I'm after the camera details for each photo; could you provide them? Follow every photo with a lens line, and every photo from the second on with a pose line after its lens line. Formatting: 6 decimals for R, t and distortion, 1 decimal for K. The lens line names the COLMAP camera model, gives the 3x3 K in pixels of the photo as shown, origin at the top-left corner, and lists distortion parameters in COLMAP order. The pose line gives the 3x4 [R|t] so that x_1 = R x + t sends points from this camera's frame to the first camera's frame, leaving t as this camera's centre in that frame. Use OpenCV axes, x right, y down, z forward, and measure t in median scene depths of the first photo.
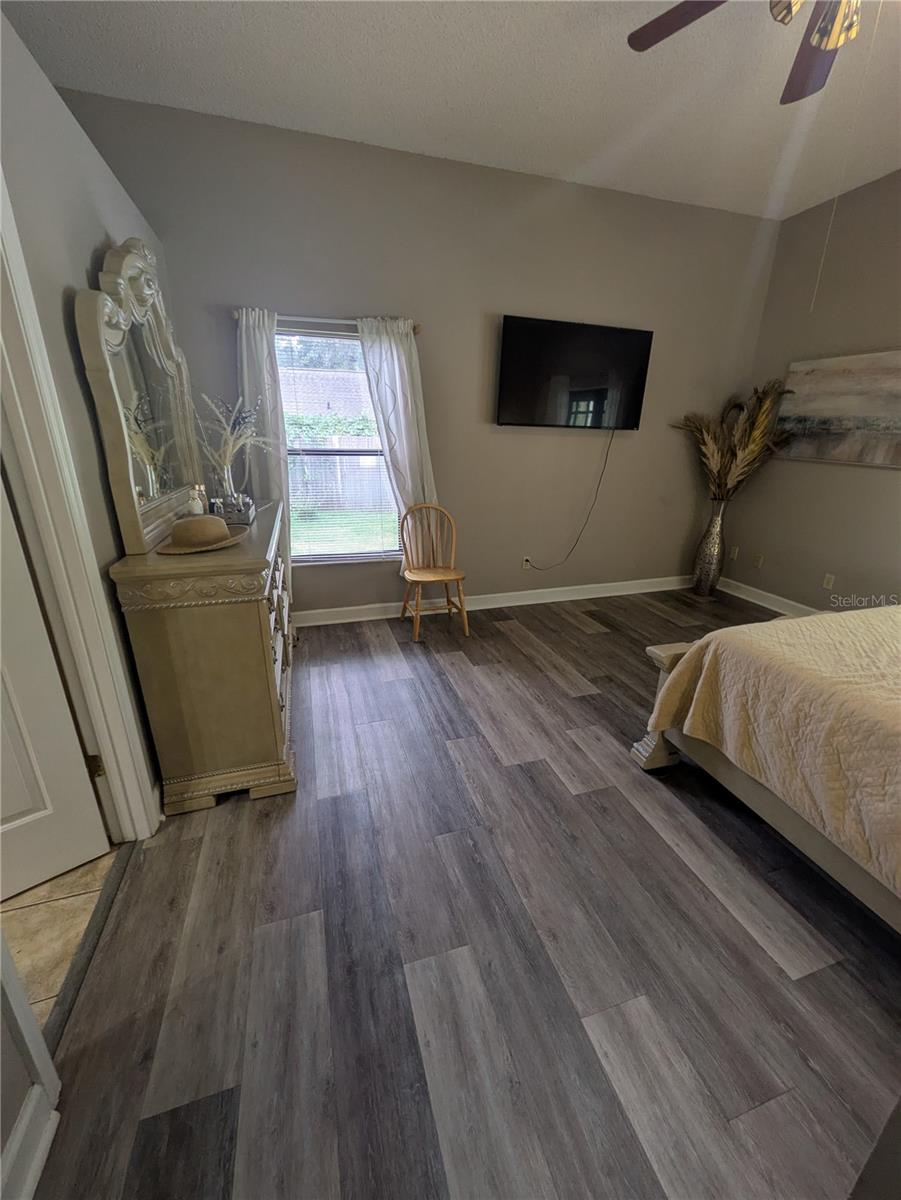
lens RADIAL K [[475.2, 0, 451.8], [0, 475.2, 601.0], [0, 0, 1]] dist [0.002096, 0.000069]
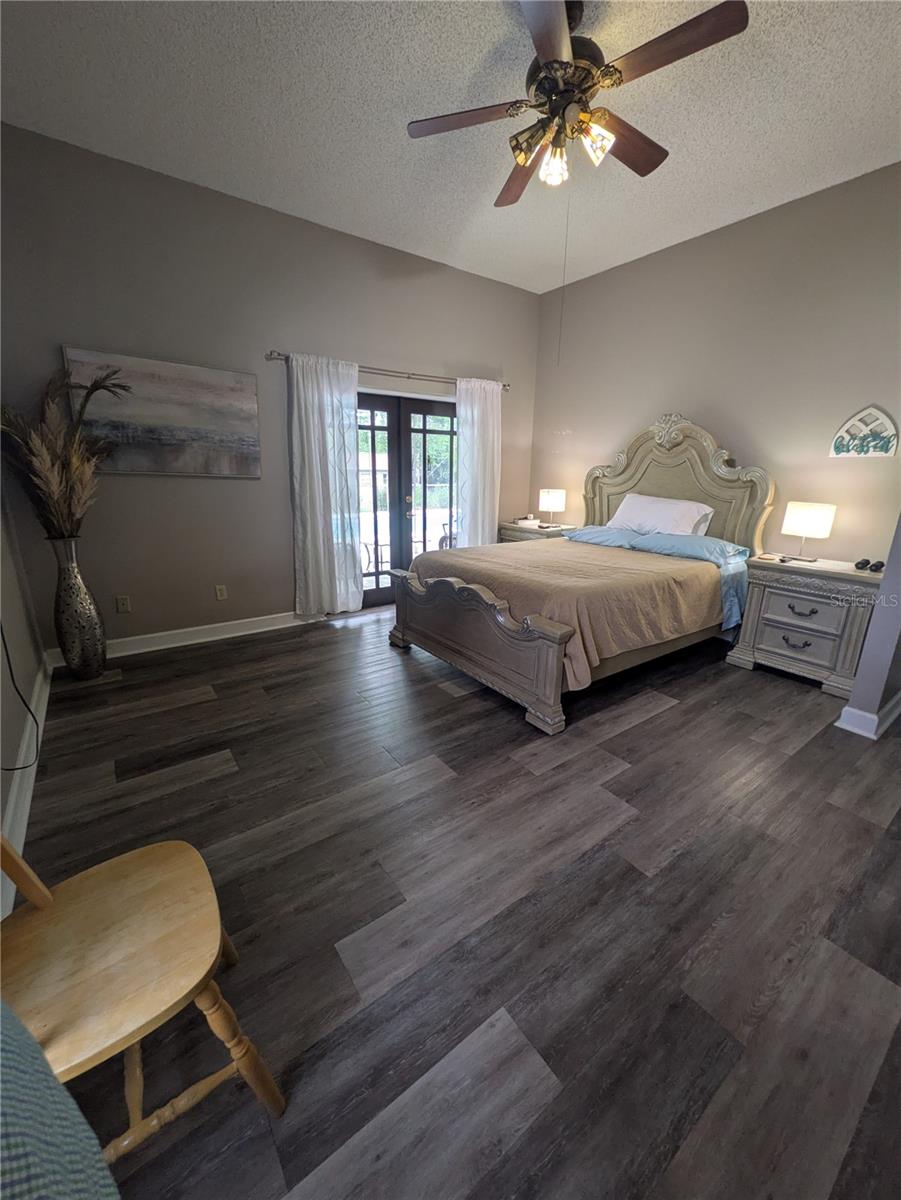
lens RADIAL K [[475.2, 0, 451.8], [0, 475.2, 601.0], [0, 0, 1]] dist [0.002096, 0.000069]
pose [[-0.329330, -0.268497, 0.905236, -0.297477], [0.294438, 0.881710, 0.368637, -0.271904], [-0.897133, 0.387939, -0.211318, 0.849772]]
